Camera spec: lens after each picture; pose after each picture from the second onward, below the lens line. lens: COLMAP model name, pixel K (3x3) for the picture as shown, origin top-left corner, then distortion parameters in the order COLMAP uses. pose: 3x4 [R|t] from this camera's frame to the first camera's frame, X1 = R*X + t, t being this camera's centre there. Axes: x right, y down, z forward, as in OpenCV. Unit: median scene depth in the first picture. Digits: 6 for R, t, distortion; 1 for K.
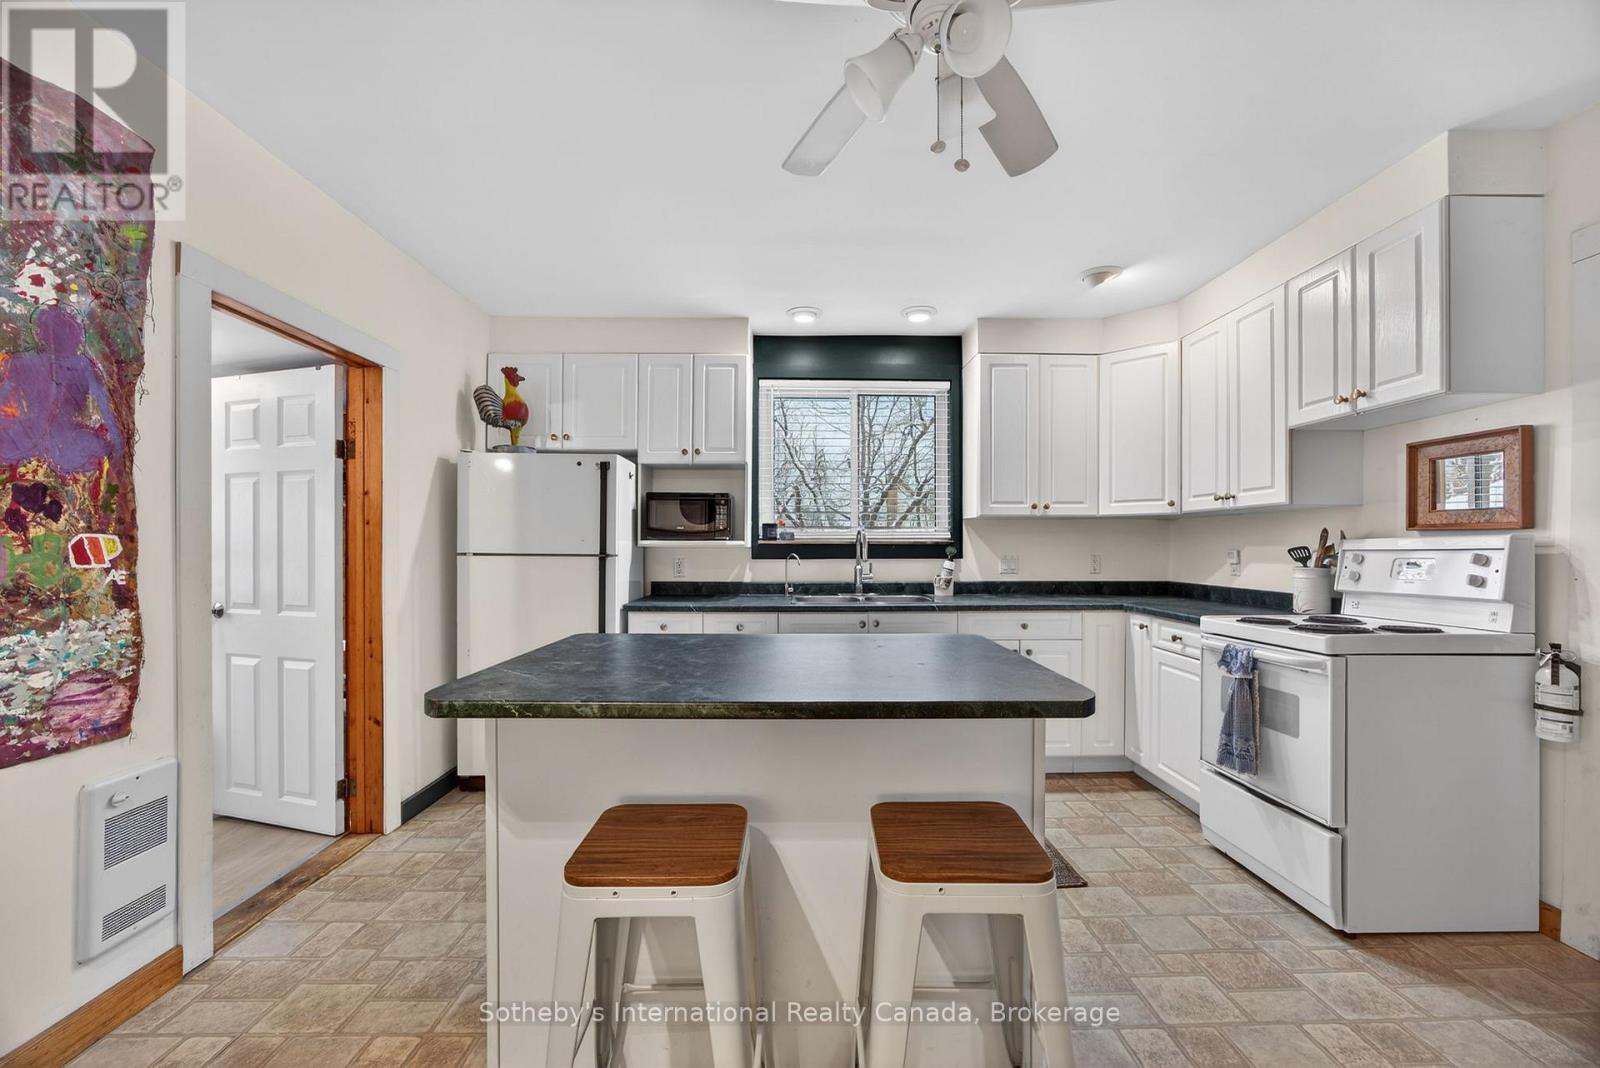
lens RADIAL K [[622.5, 0, 801.0], [0, 622.5, 546.7], [0, 0, 1]] dist [-0.024028, 0.007621]
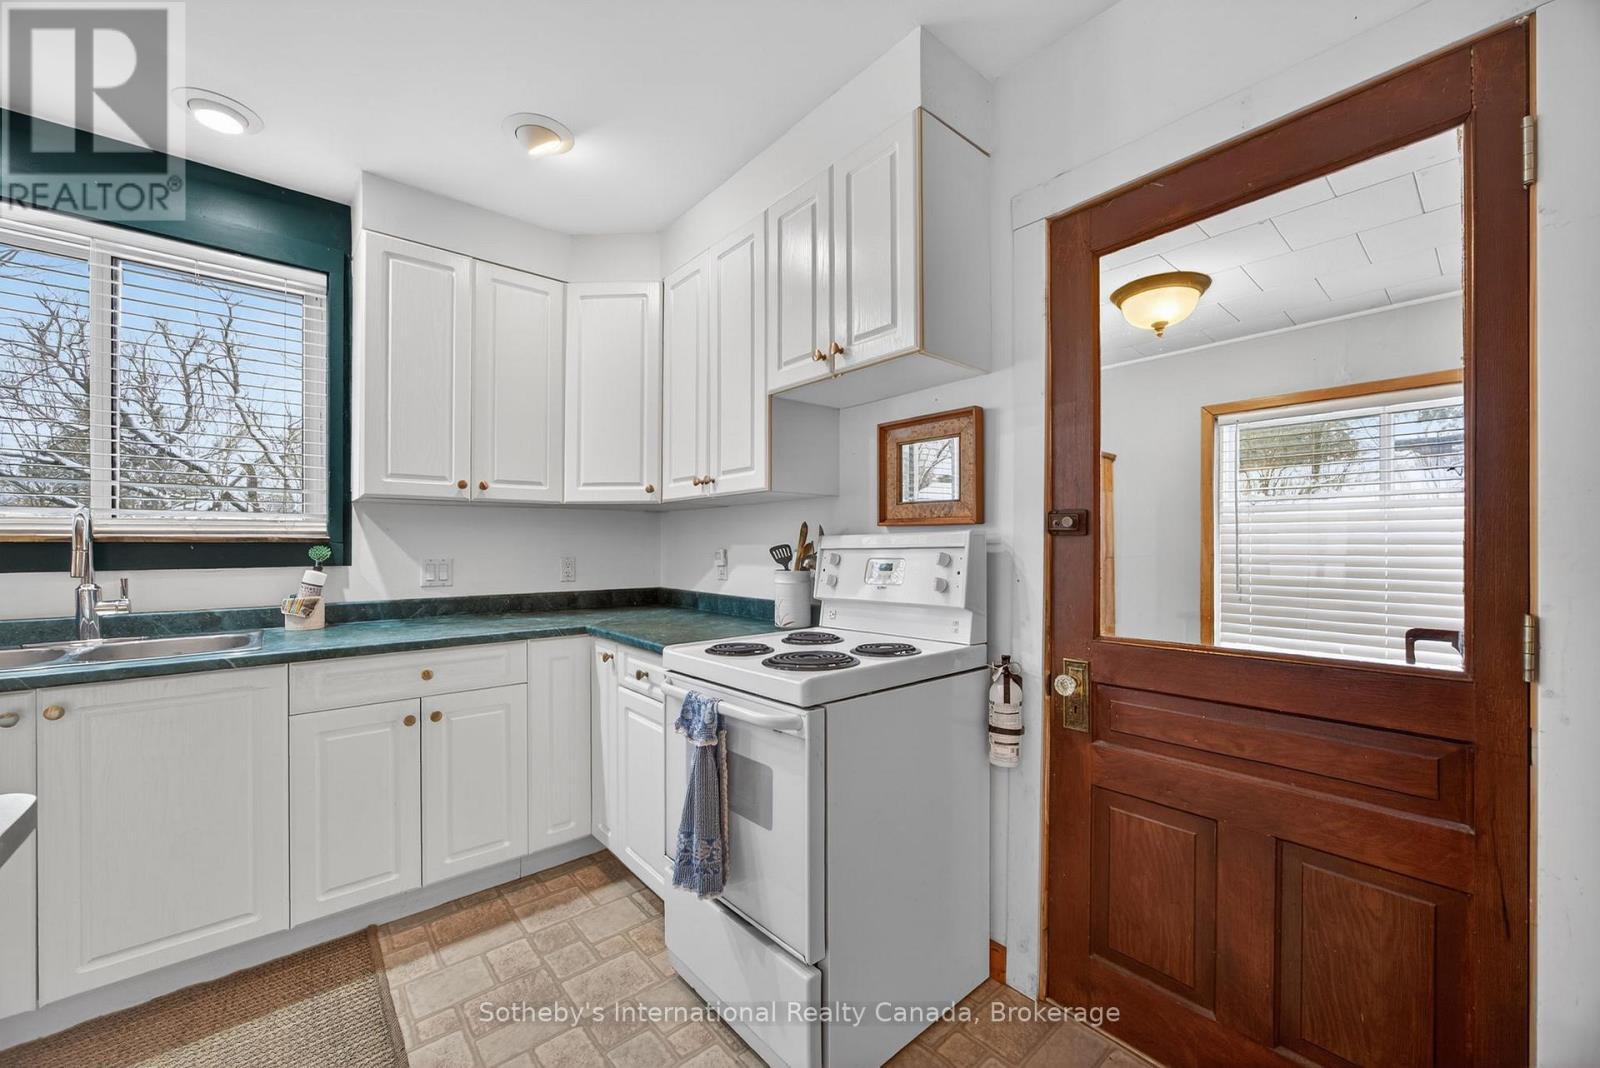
lens RADIAL K [[622.5, 0, 807.9], [0, 622.5, 544.2], [0, 0, 1]] dist [-0.024028, 0.007621]
pose [[0.763475, -0.001077, 0.645836, 0.280780], [0.002801, 0.999995, -0.001644, 0.000285], [-0.645831, 0.003065, 0.763474, 0.317908]]
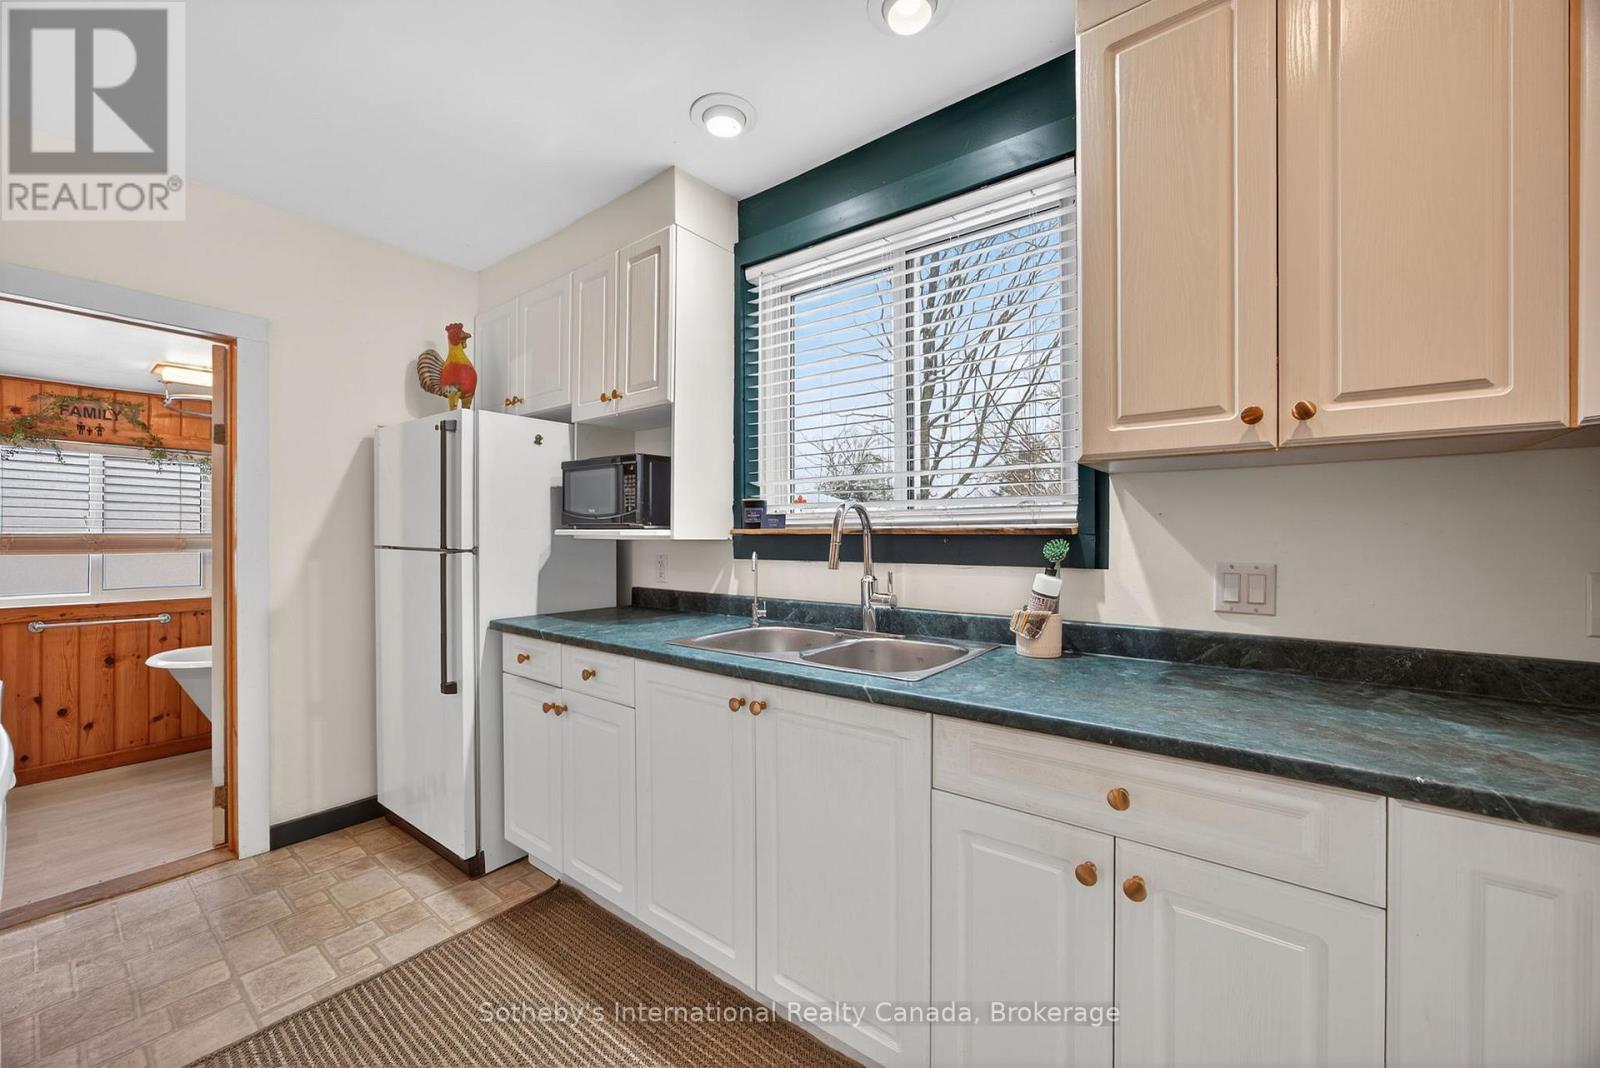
lens RADIAL K [[622.5, 0, 795.4], [0, 622.5, 529.8], [0, 0, 1]] dist [-0.024028, 0.007621]
pose [[0.779750, -0.006686, -0.626055, 0.472327], [-0.000801, 0.999932, -0.011676, -0.002093], [0.626090, 0.009606, 0.779692, 0.729288]]
